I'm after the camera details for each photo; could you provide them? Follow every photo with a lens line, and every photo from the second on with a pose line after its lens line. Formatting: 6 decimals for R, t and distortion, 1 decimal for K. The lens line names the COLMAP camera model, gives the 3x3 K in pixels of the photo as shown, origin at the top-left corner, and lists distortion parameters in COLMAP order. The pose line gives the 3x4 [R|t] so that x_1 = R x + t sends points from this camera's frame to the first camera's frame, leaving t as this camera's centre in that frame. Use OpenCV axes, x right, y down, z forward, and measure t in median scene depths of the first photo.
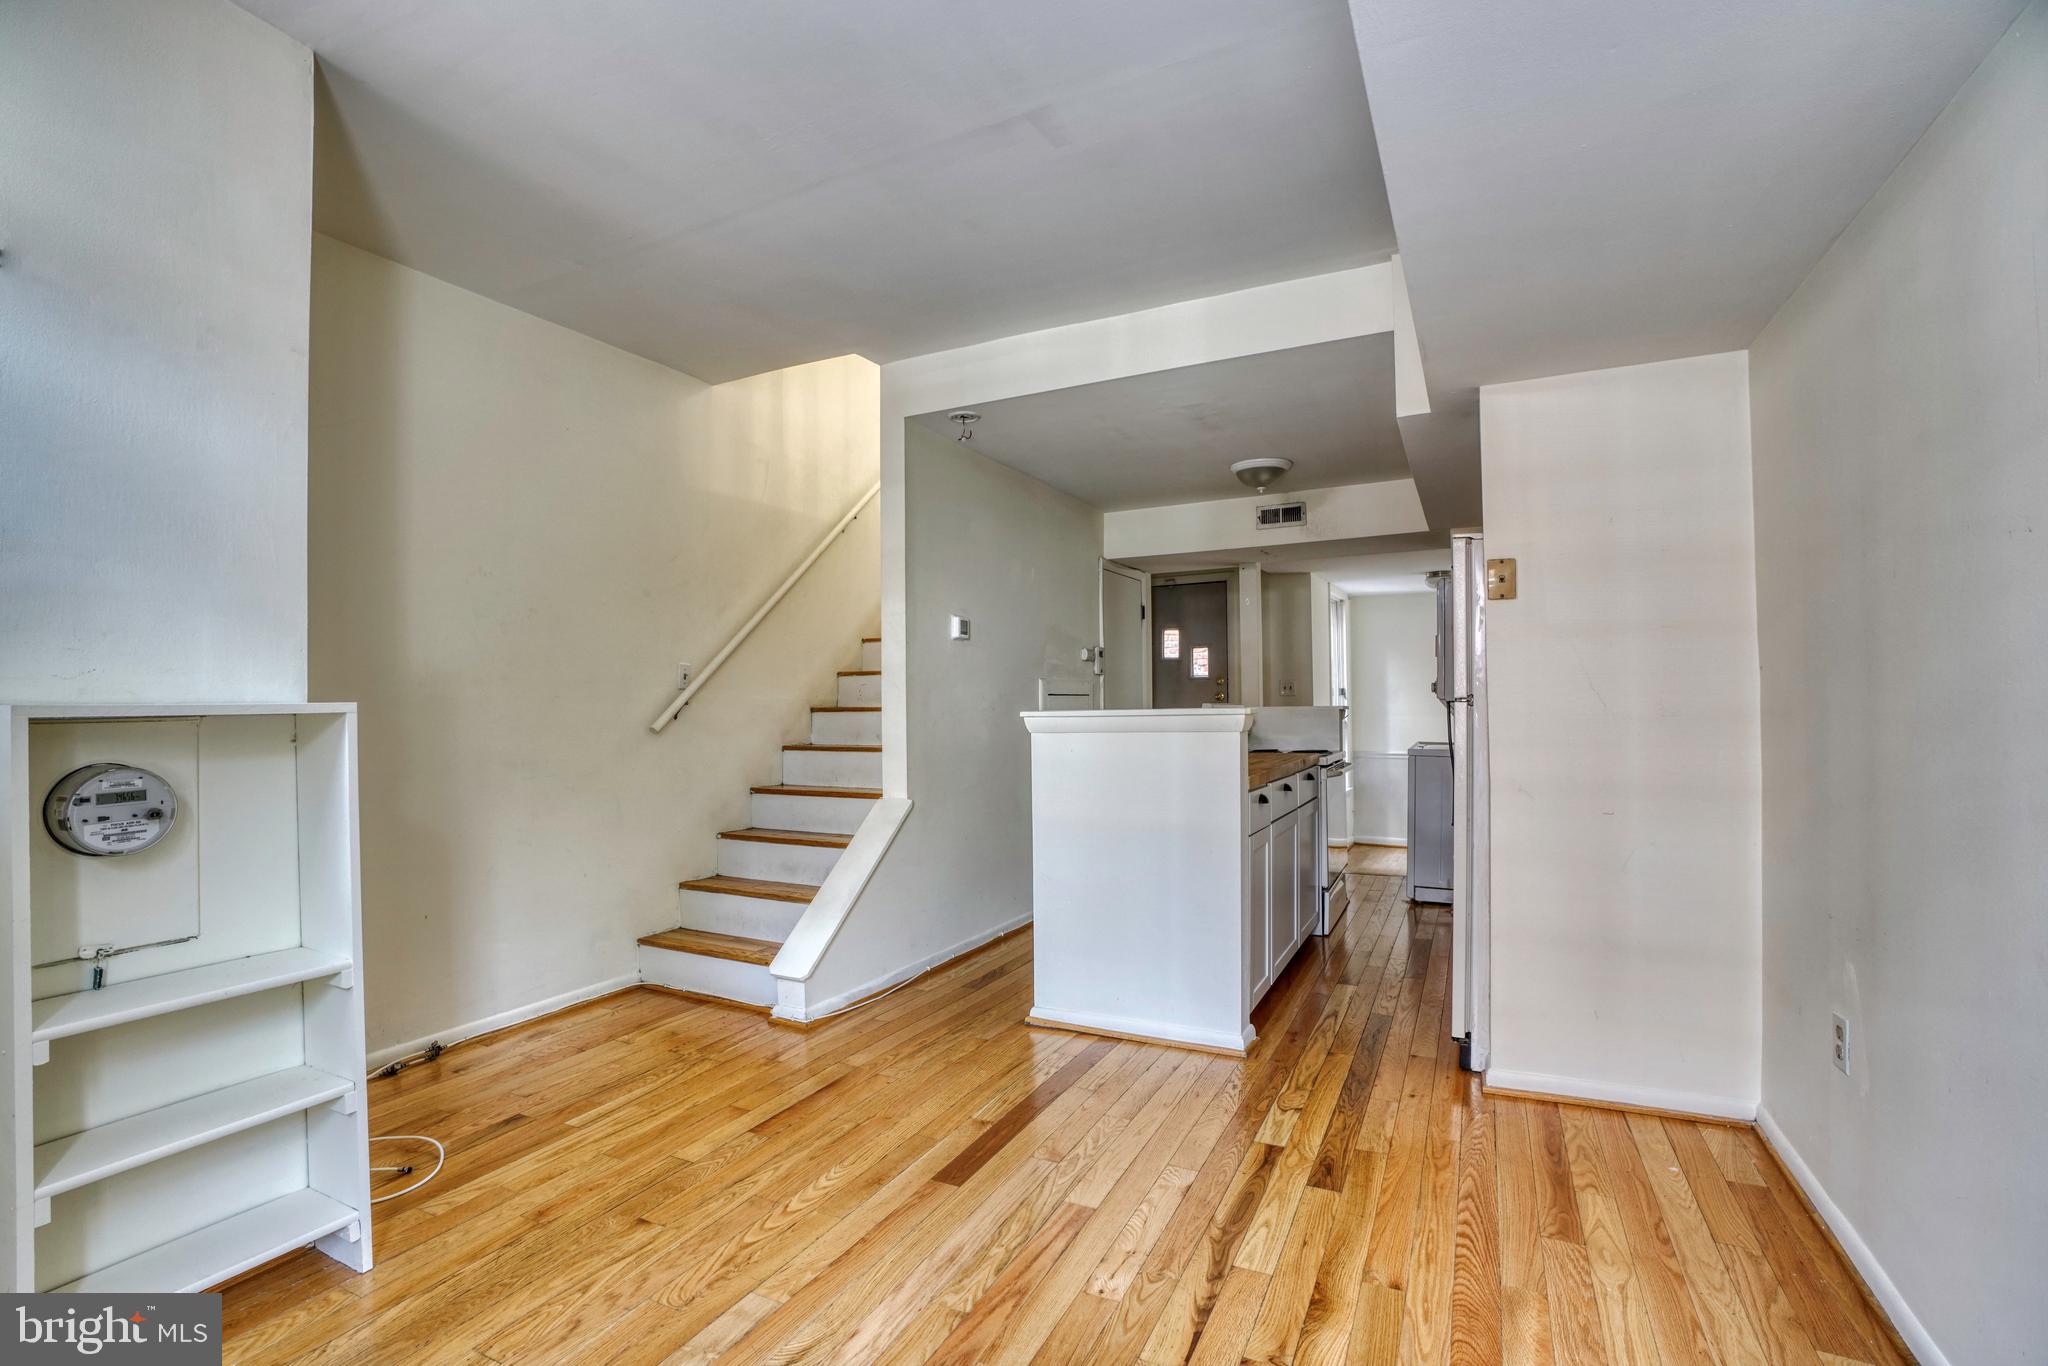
lens RADIAL K [[974.3, 0, 1018.6], [0, 974.3, 687.7], [0, 0, 1]] dist [-0.075357, 0.031738]
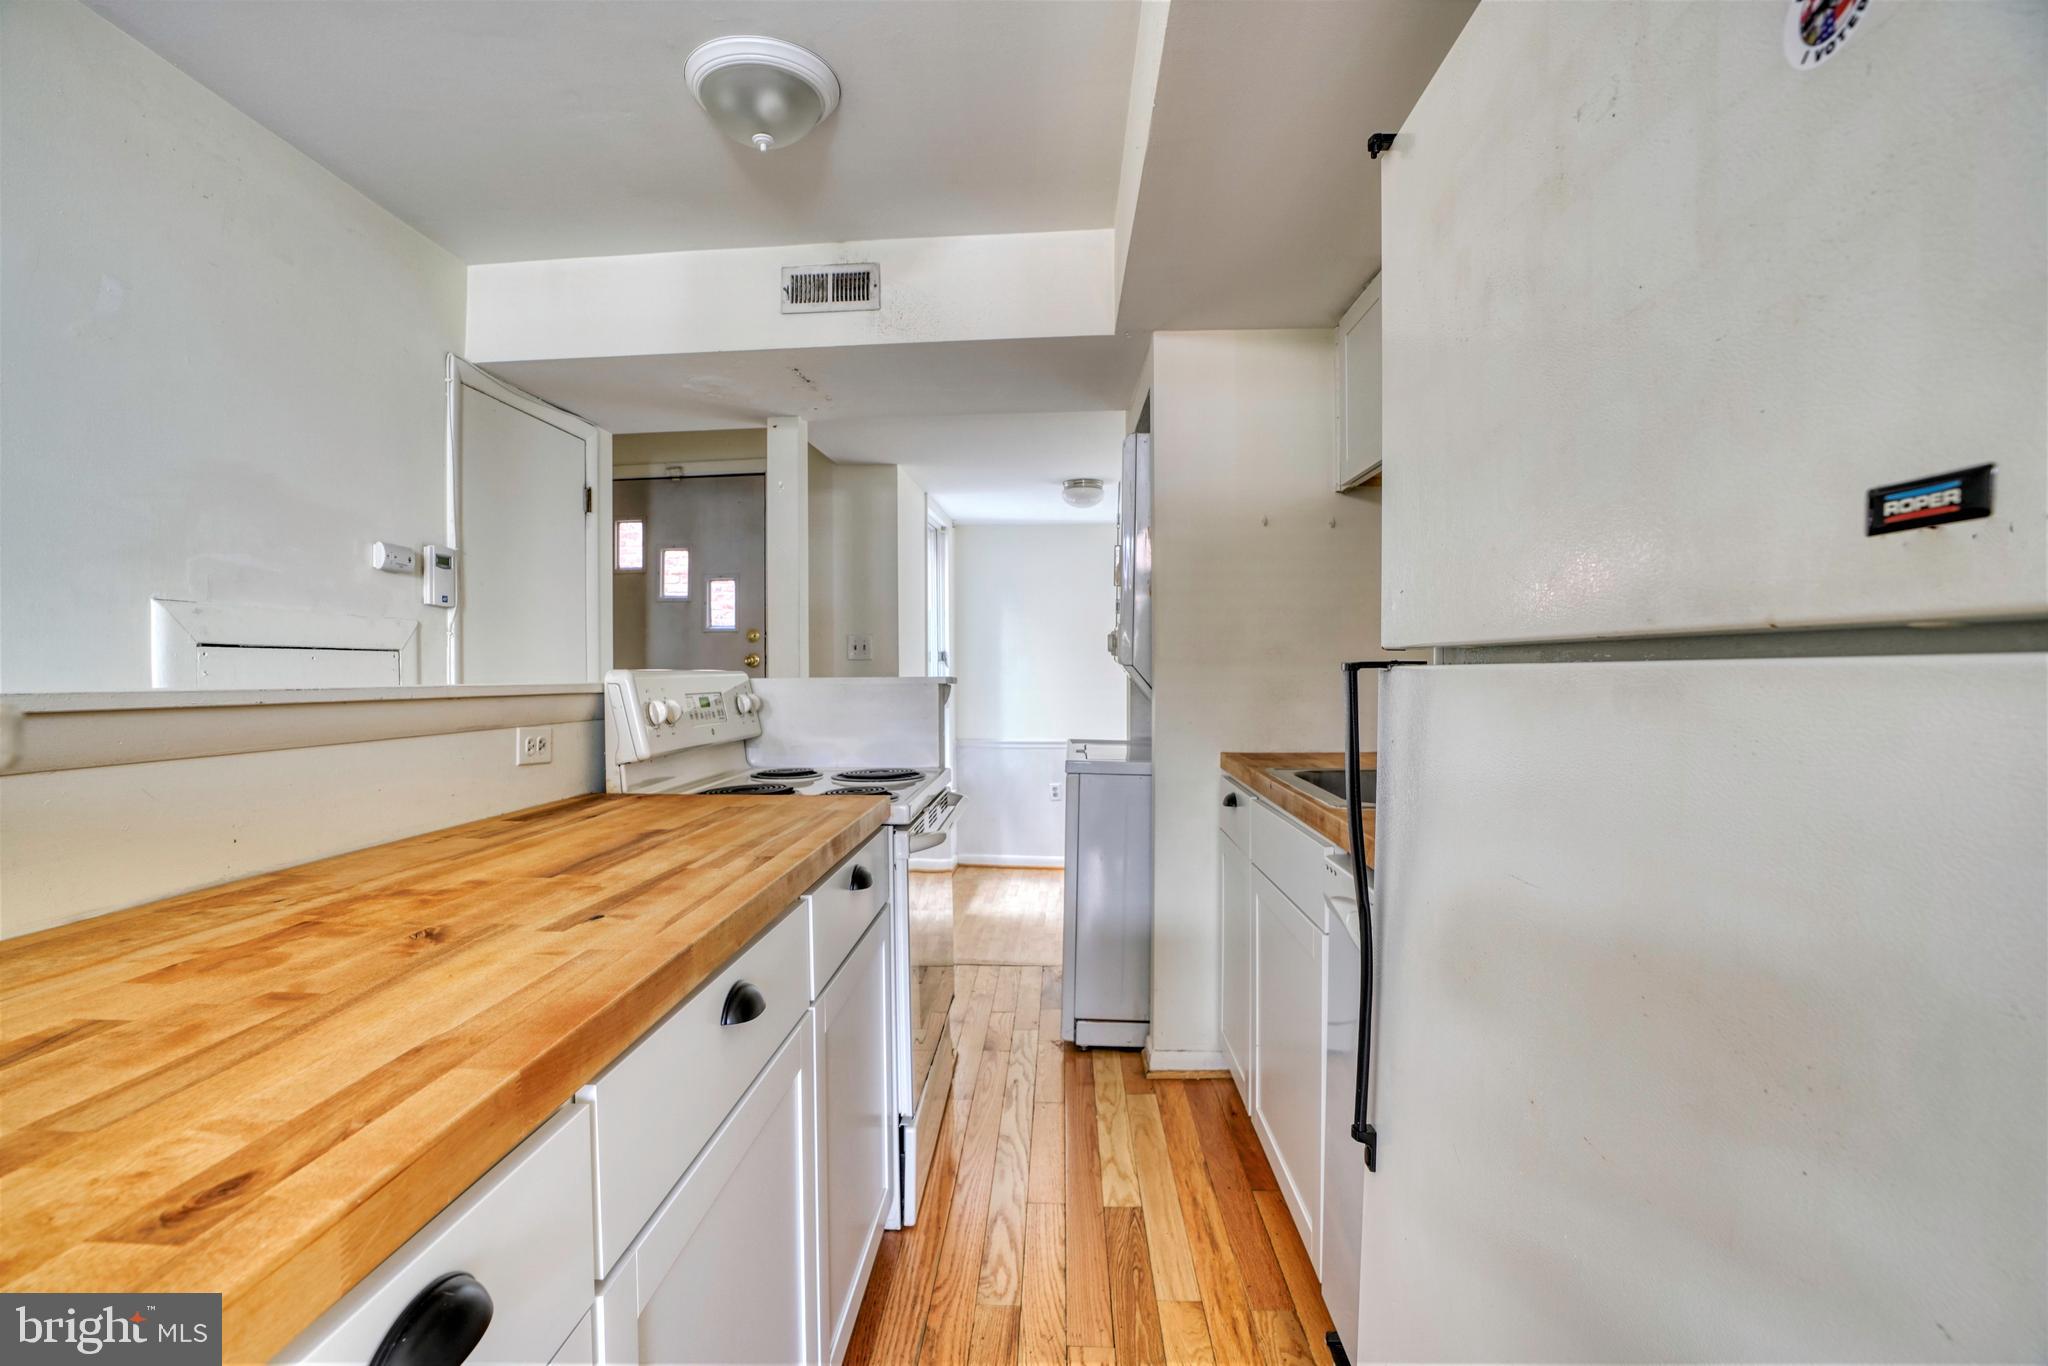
lens RADIAL K [[927.3, 0, 1024.2], [0, 927.3, 691.8], [0, 0, 1]] dist [-0.060566, 0.024881]
pose [[0.915377, -0.004028, 0.402577, 0.226233], [-0.010737, 0.999350, 0.034413, 0.012565], [-0.402454, -0.035823, 0.914739, 0.688061]]
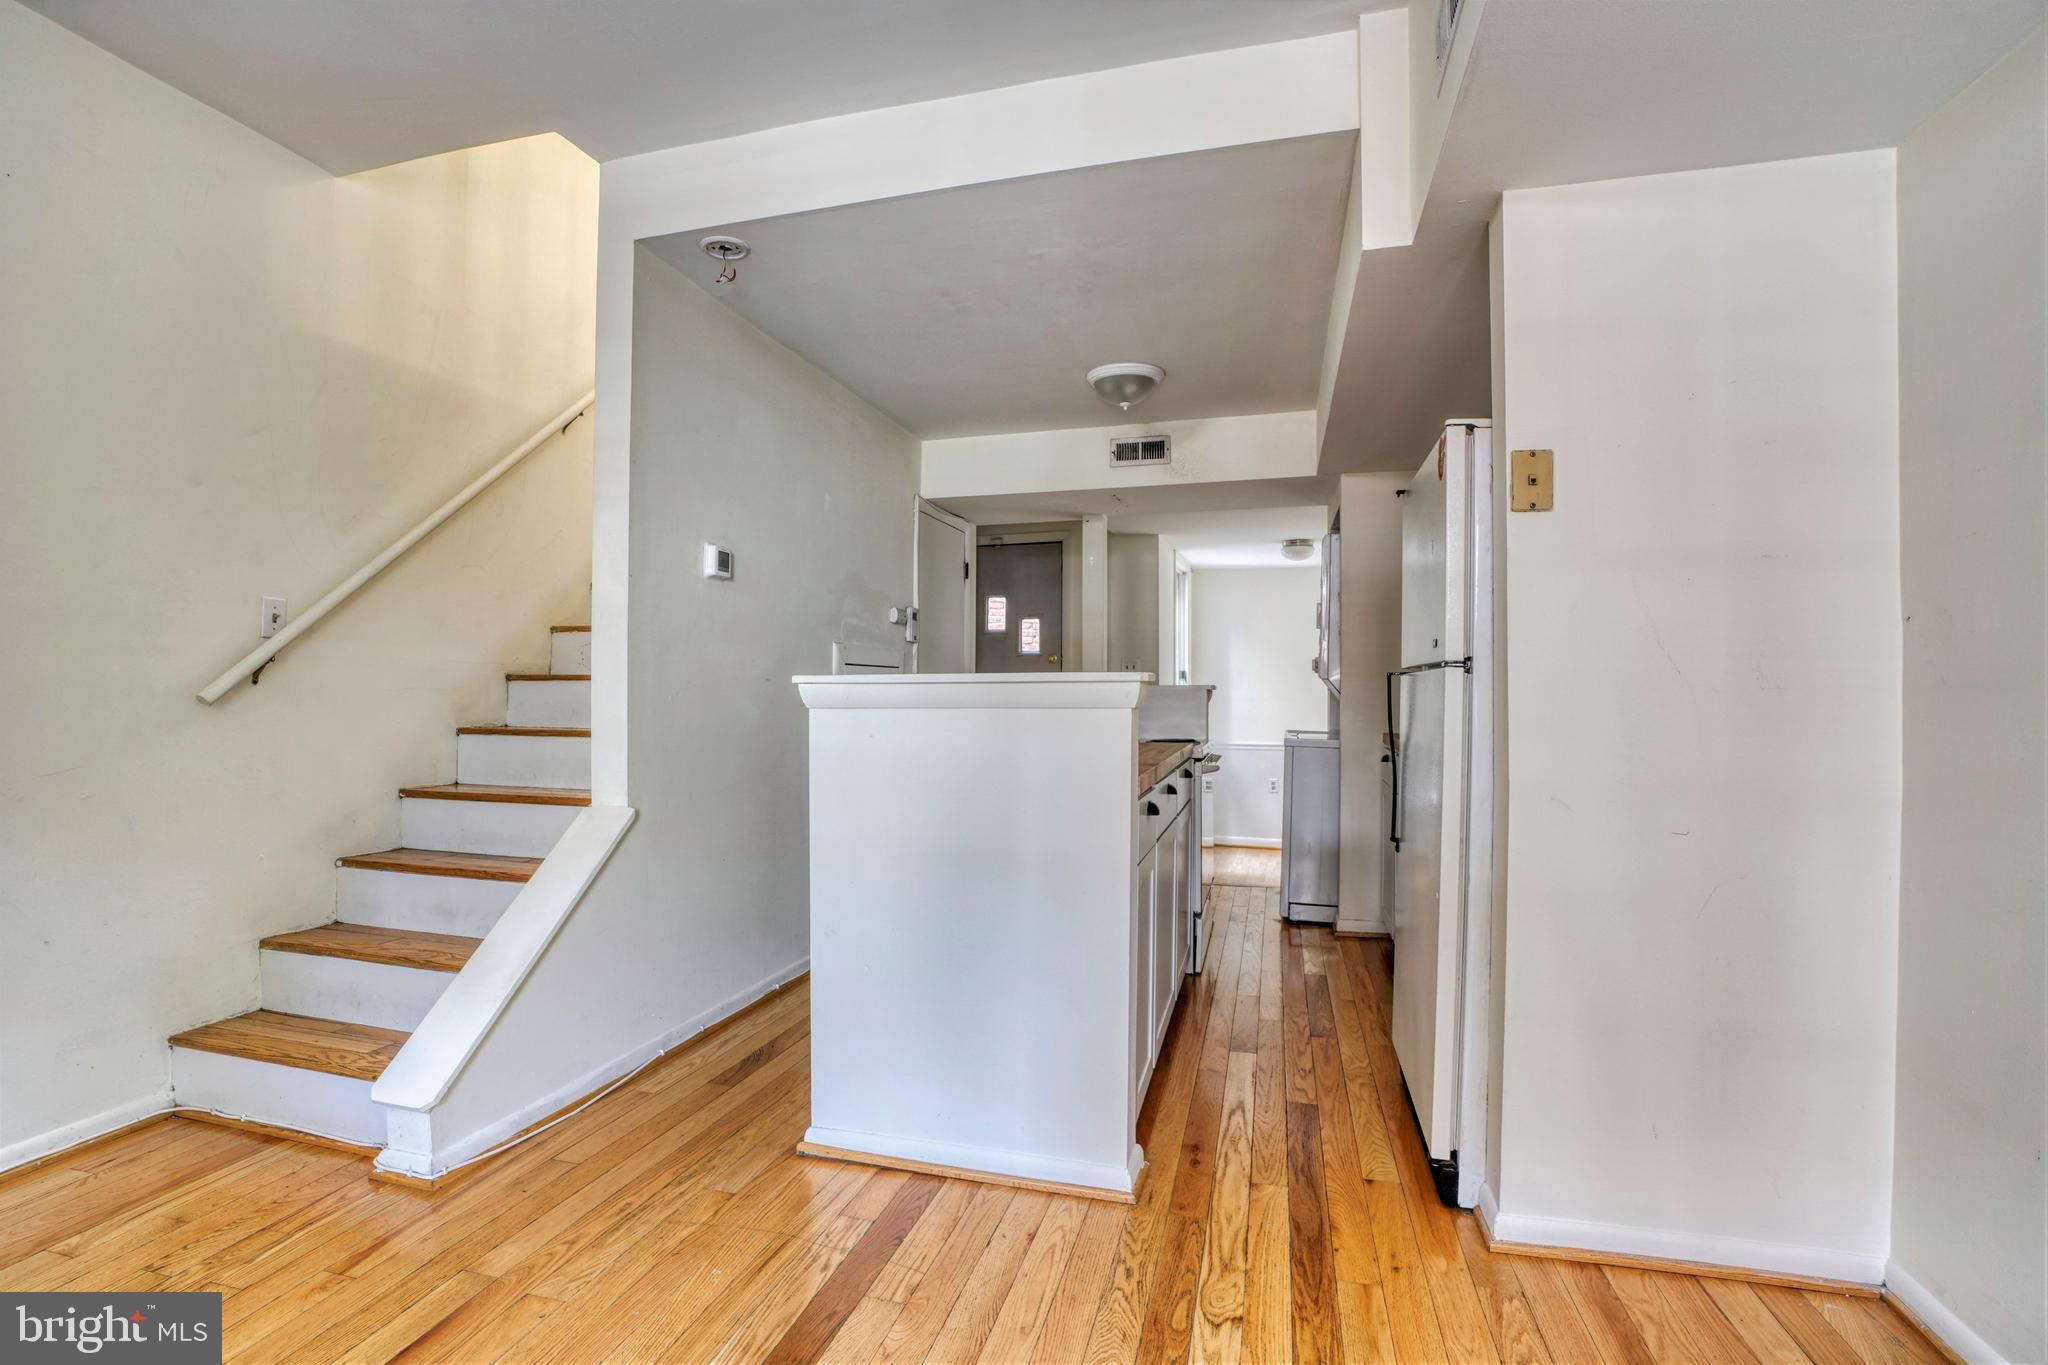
lens RADIAL K [[974.3, 0, 1018.6], [0, 974.3, 687.2], [0, 0, 1]] dist [-0.075357, 0.031738]
pose [[0.980889, 0.014311, 0.194042, 0.019741], [-0.016507, 0.999817, 0.009704, 0.019432], [-0.193867, -0.012722, 0.980945, 0.281206]]
